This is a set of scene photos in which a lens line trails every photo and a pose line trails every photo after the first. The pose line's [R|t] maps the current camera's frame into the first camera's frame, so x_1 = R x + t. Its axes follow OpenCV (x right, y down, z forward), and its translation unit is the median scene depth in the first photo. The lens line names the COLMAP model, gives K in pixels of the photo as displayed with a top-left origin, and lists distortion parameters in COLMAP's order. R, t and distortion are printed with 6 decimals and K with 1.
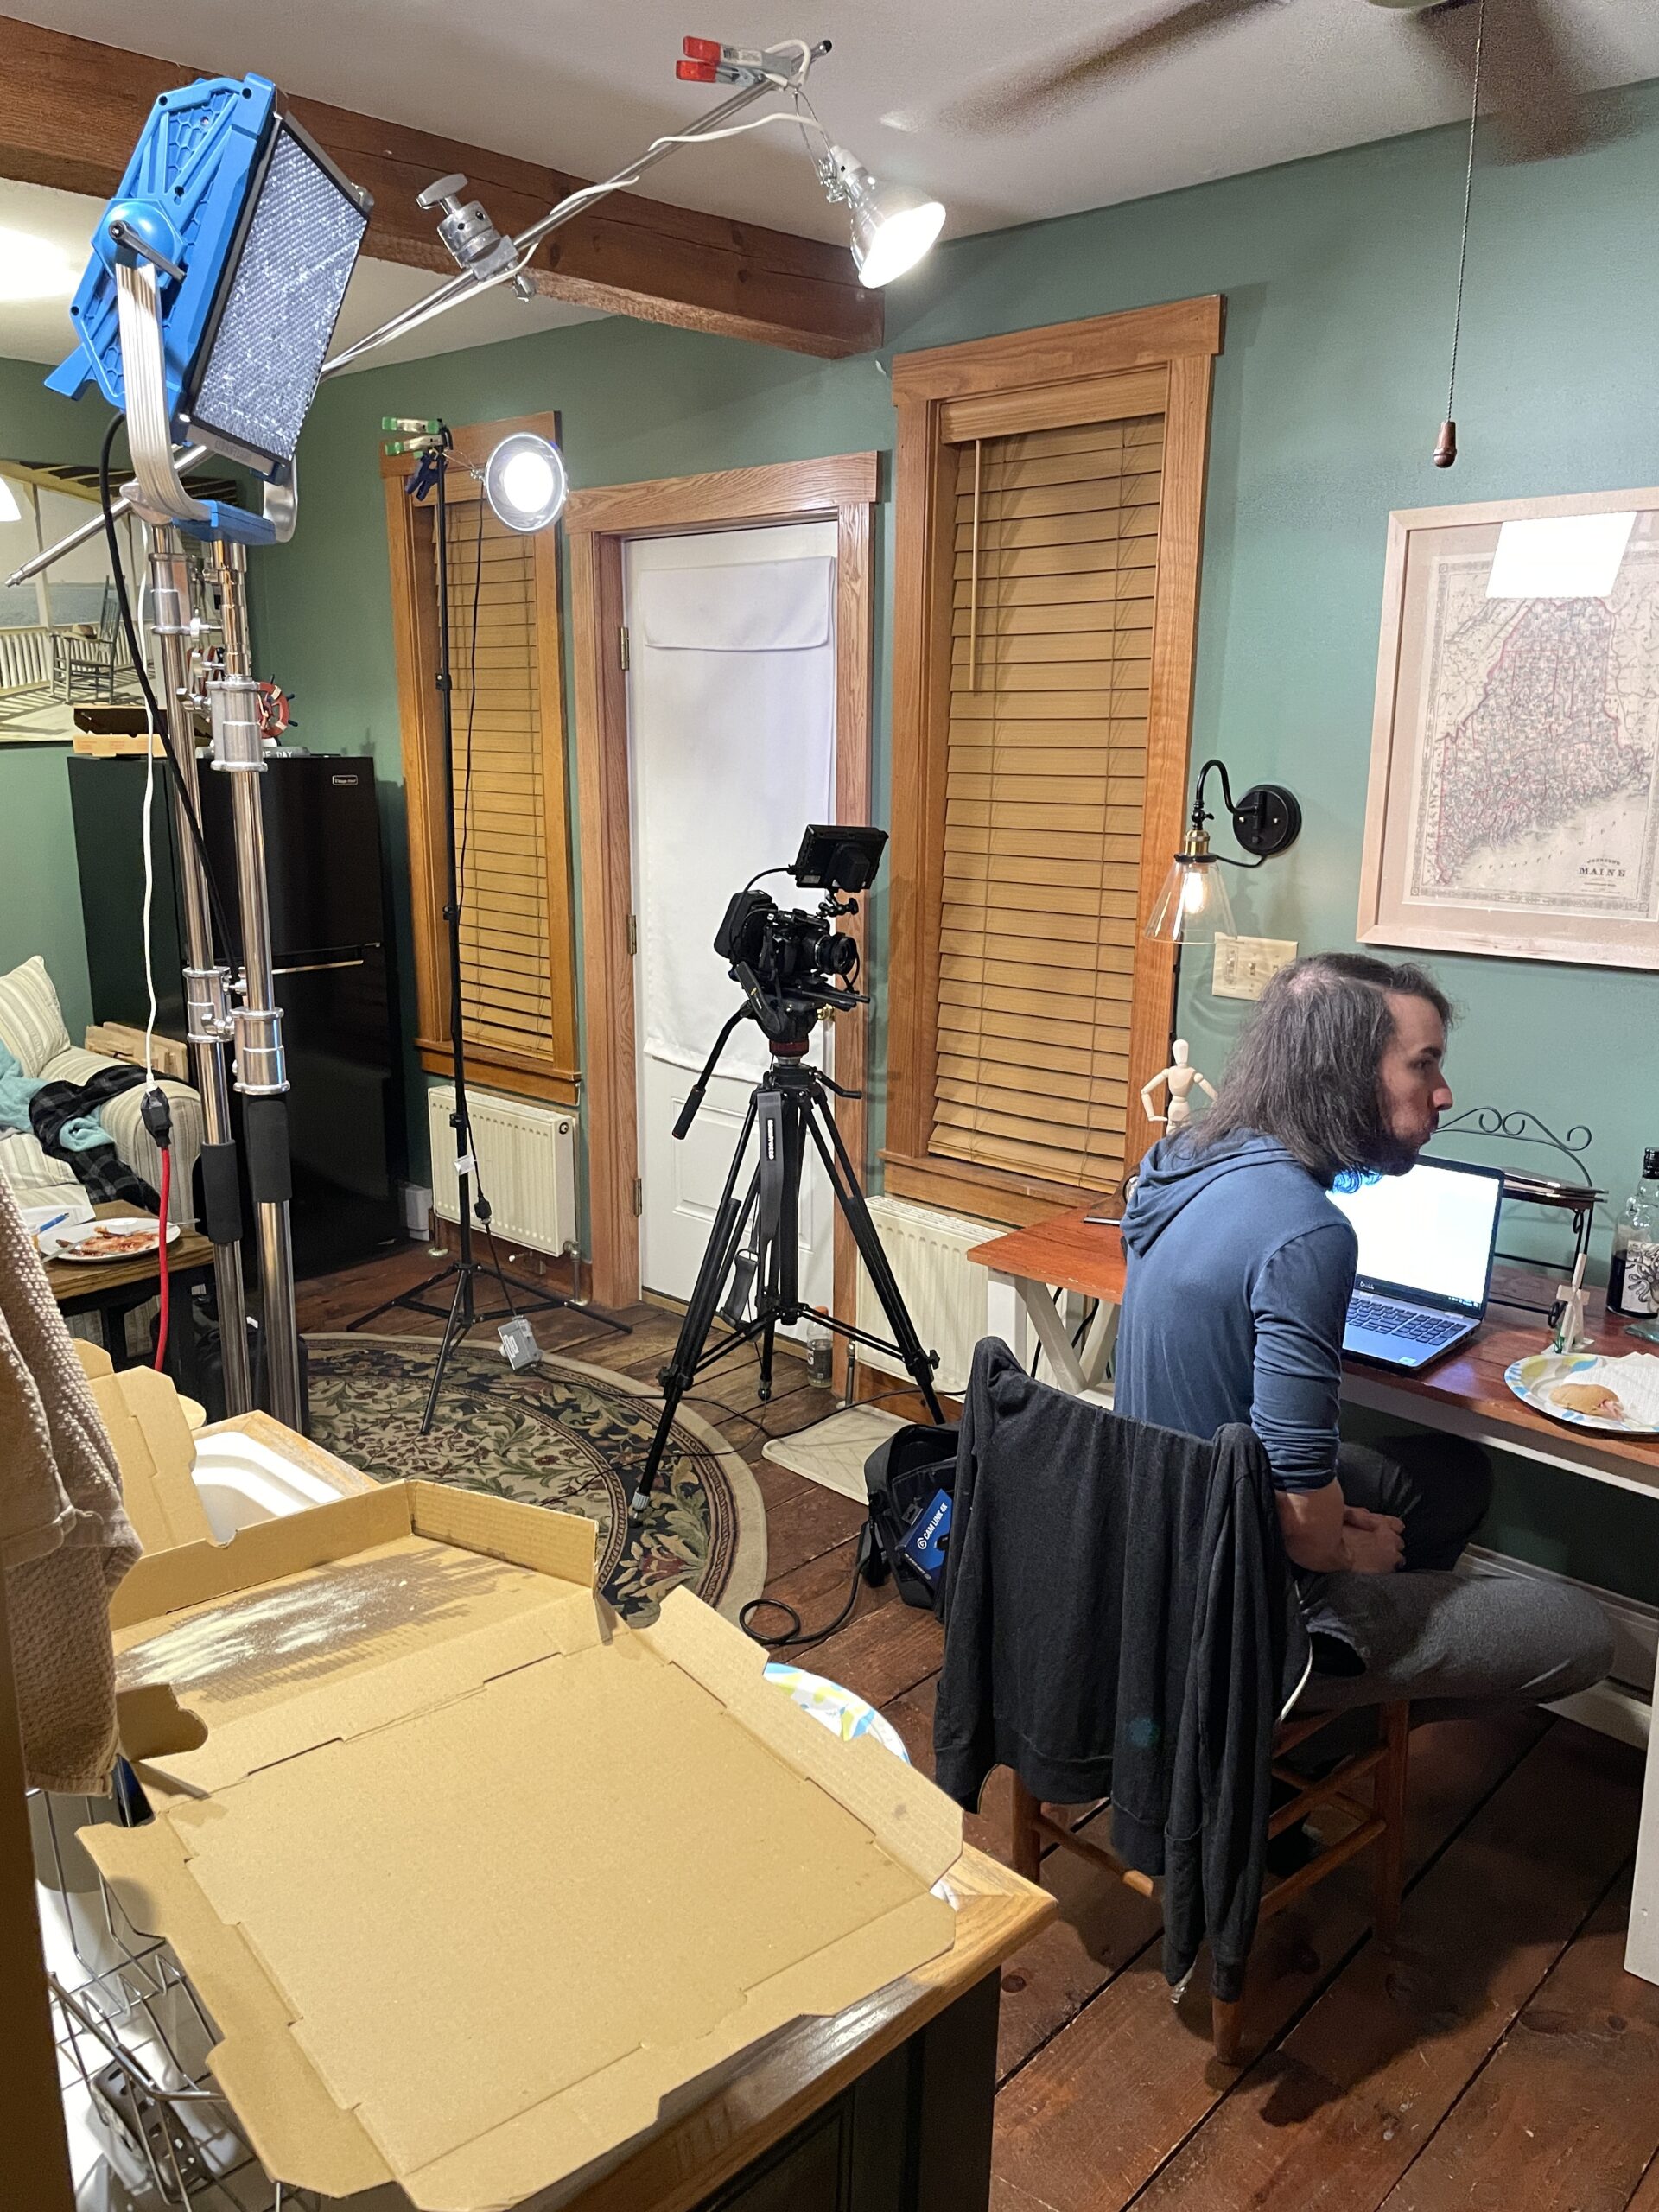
lens RADIAL K [[1675.5, 0, 829.6], [0, 1675.5, 1127.0], [0, 0, 1]] dist [0.084031, -0.111882]
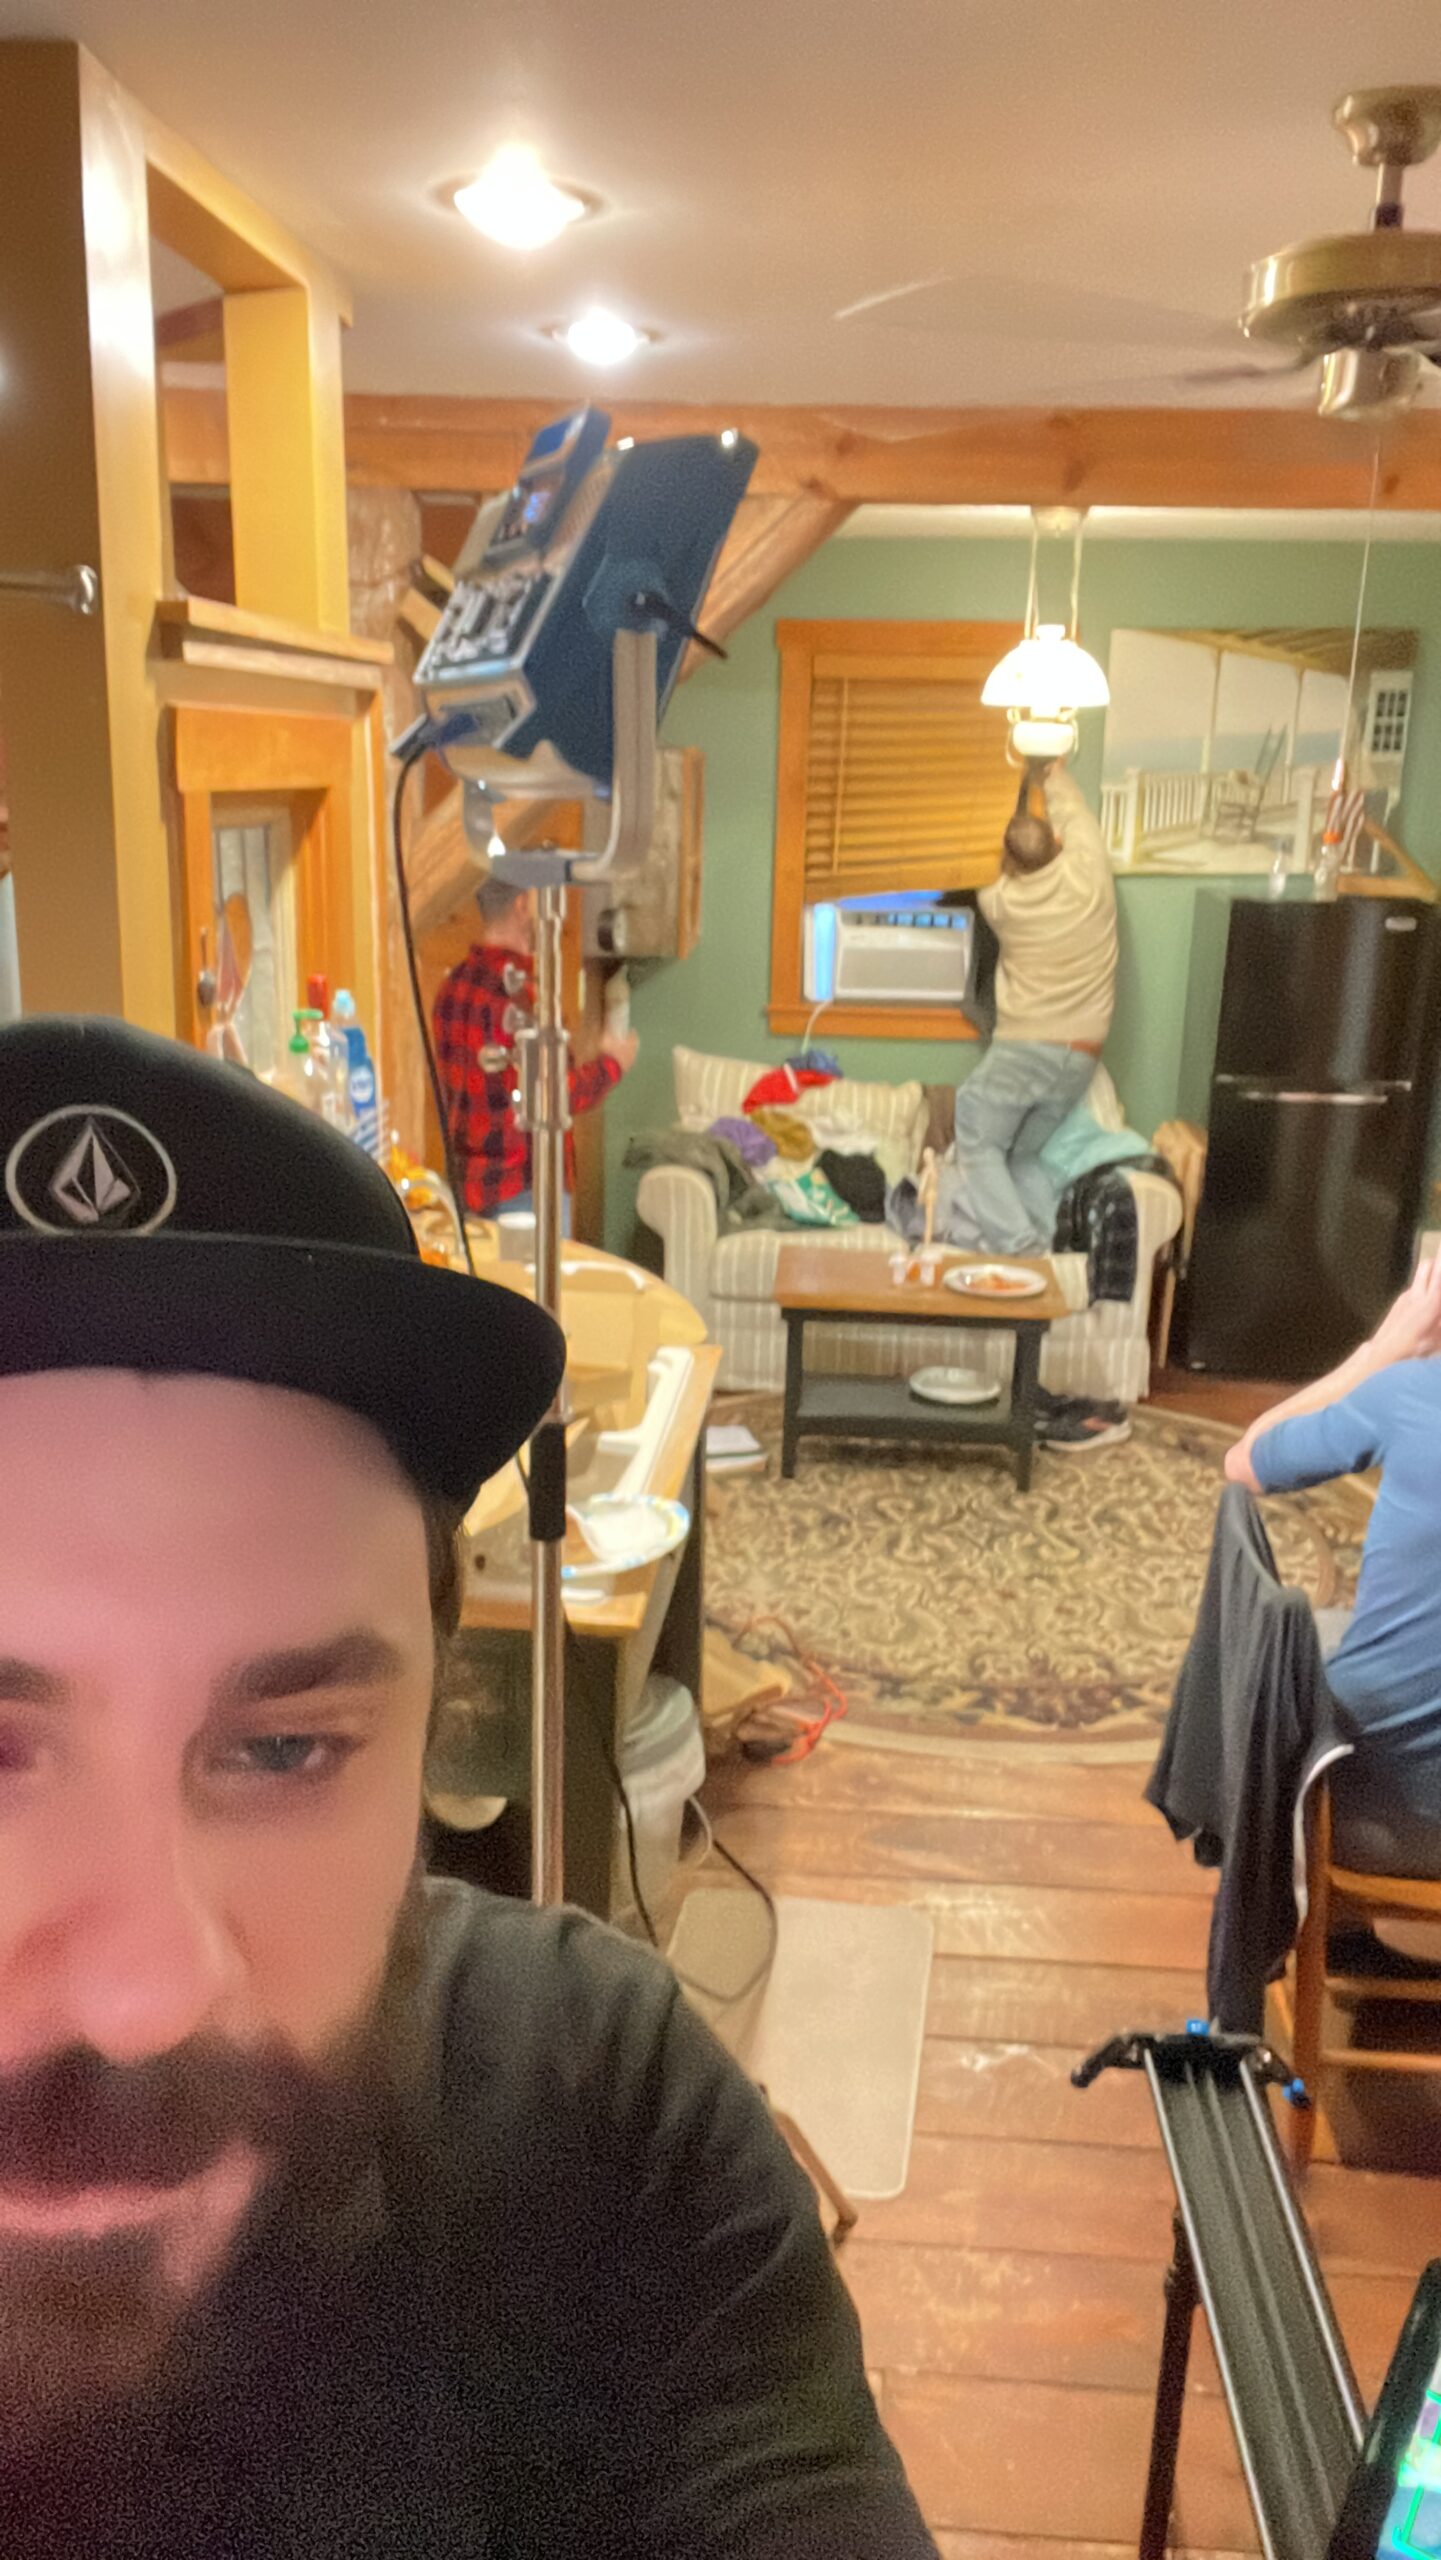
lens RADIAL K [[1958.6, 0, 711.2], [0, 1958.6, 1286.7], [0, 0, 1]] dist [0.004181, -0.001296]
pose [[0.630335, 0.210972, -0.747107, 0.532698], [-0.200777, 0.973926, 0.105627, -0.041654], [0.749911, 0.083422, 0.656257, -0.117569]]
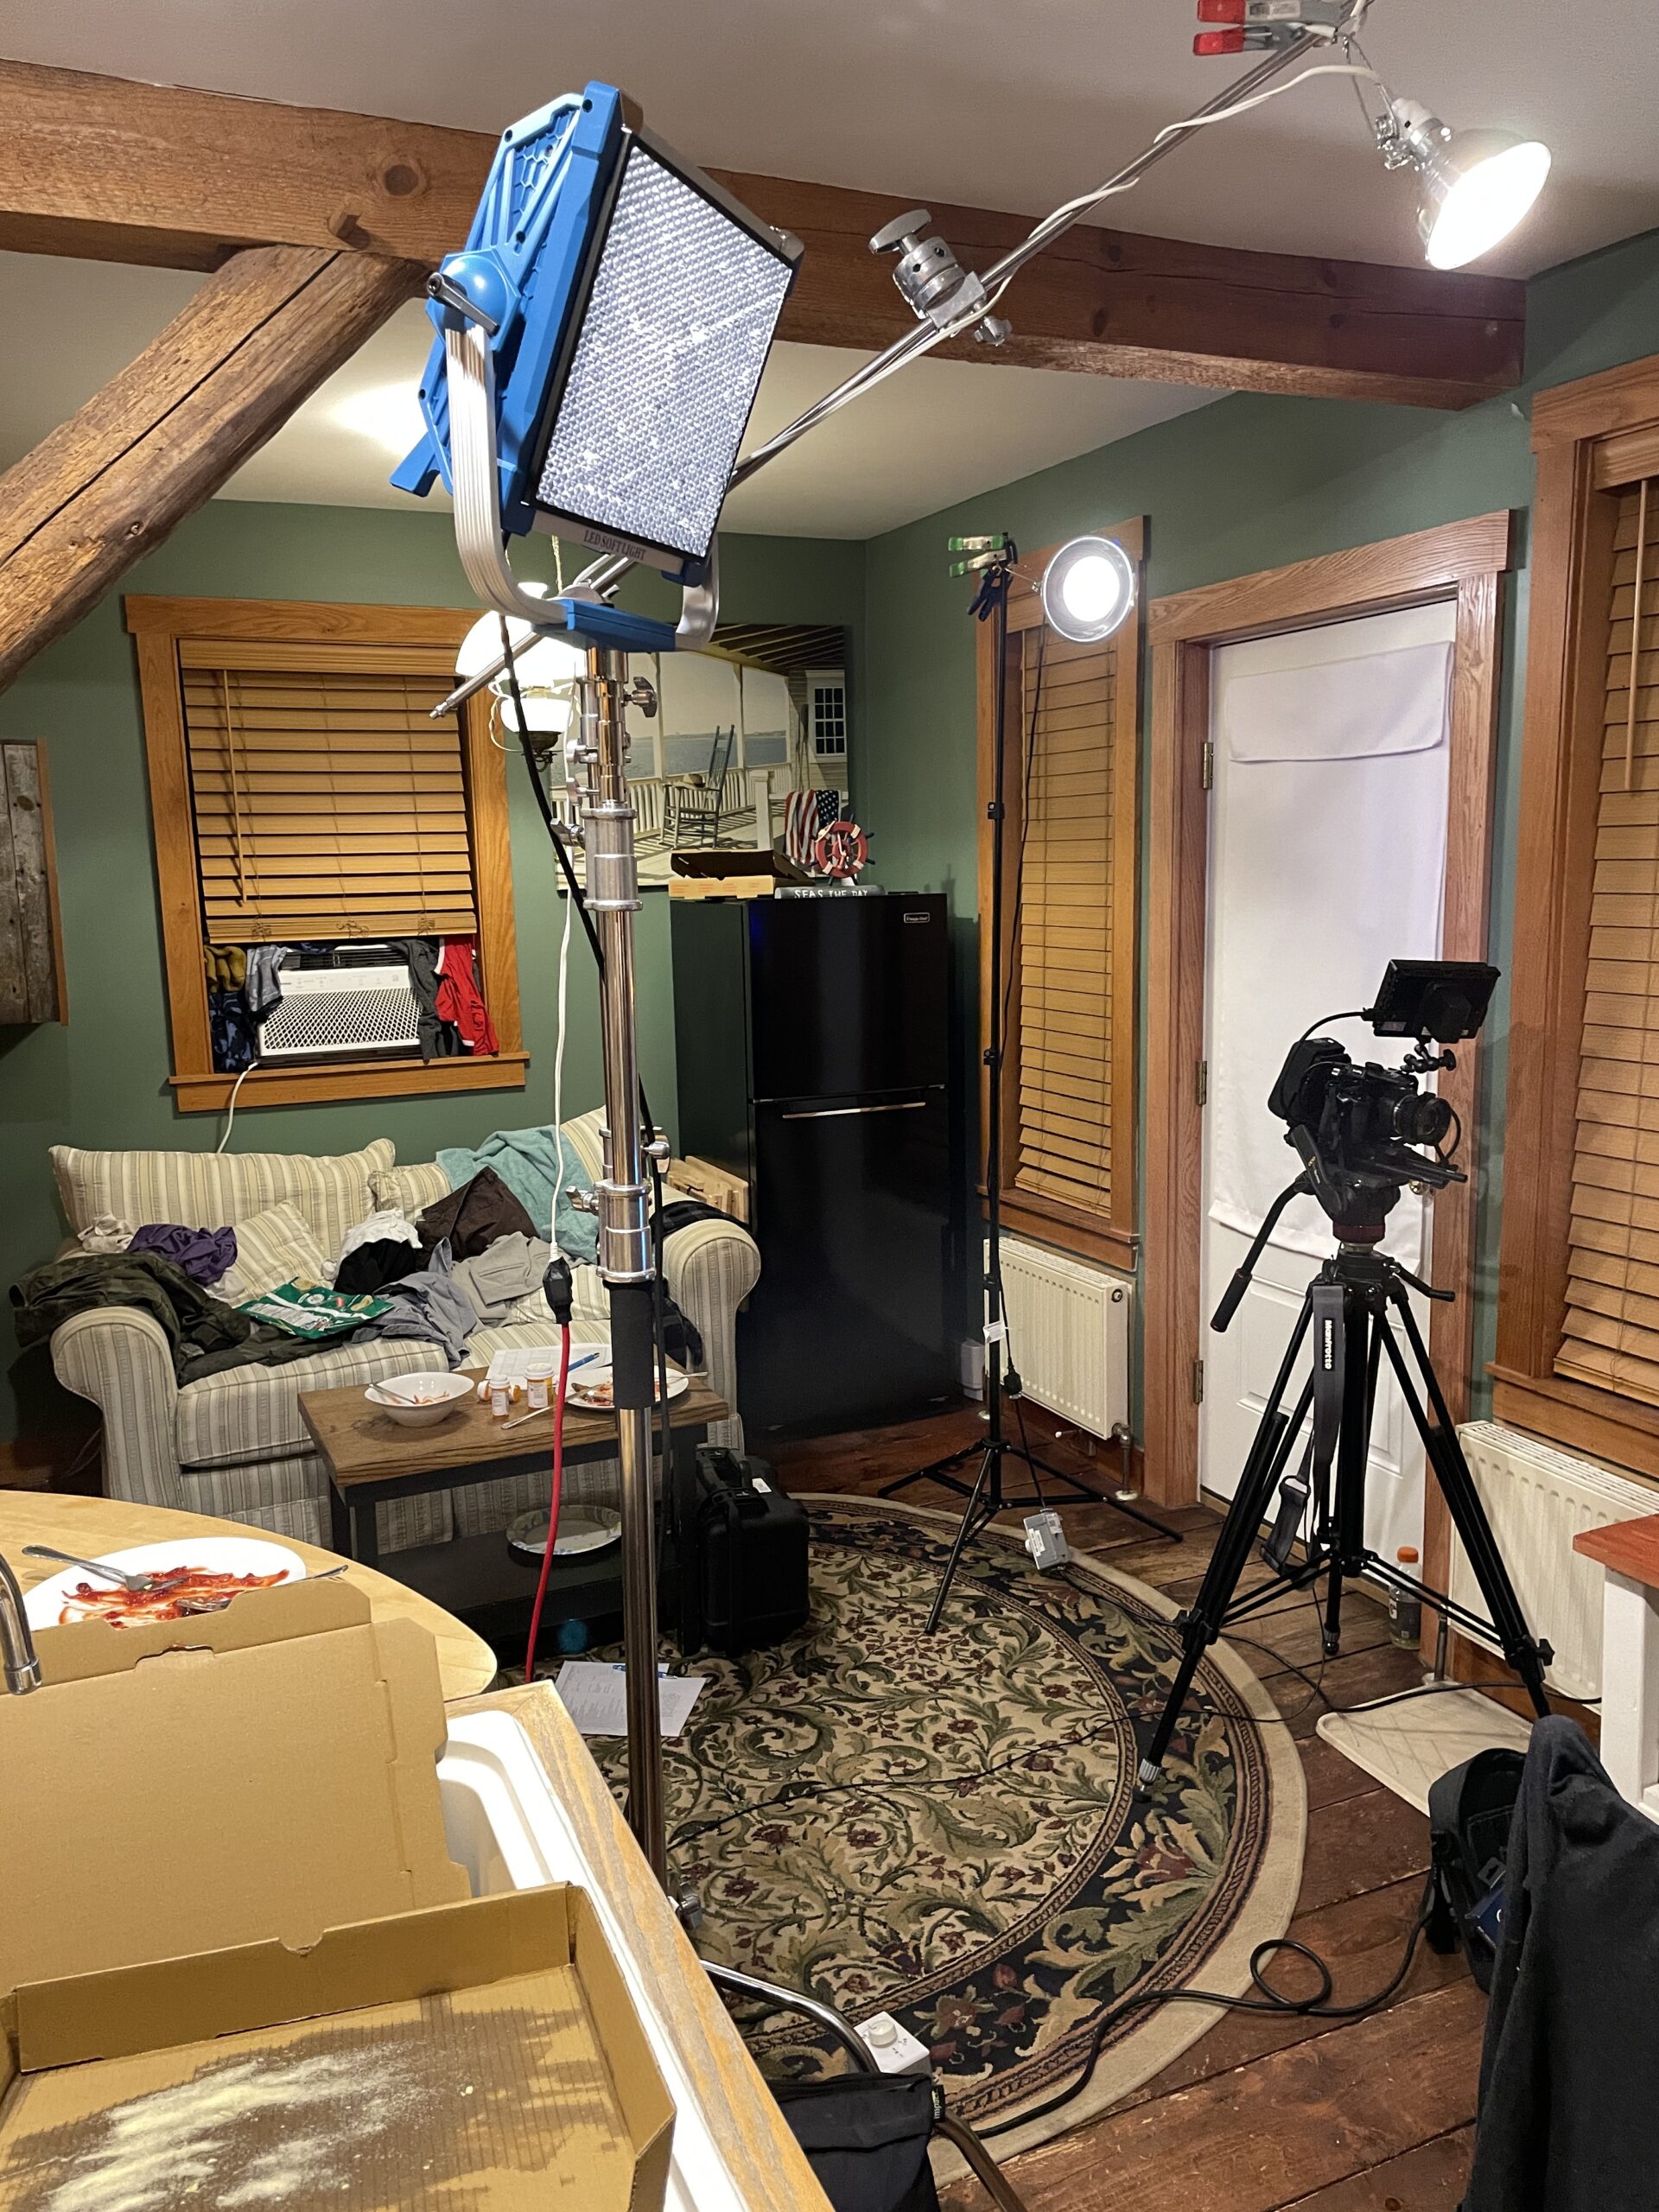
lens RADIAL K [[1675.5, 0, 818.3], [0, 1675.5, 1124.6], [0, 0, 1]] dist [0.084031, -0.111882]
pose [[0.923322, 0.034083, -0.382510, 0.043778], [-0.063858, 0.995813, -0.065415, -0.027936], [0.378679, 0.084825, 0.921633, 0.140267]]
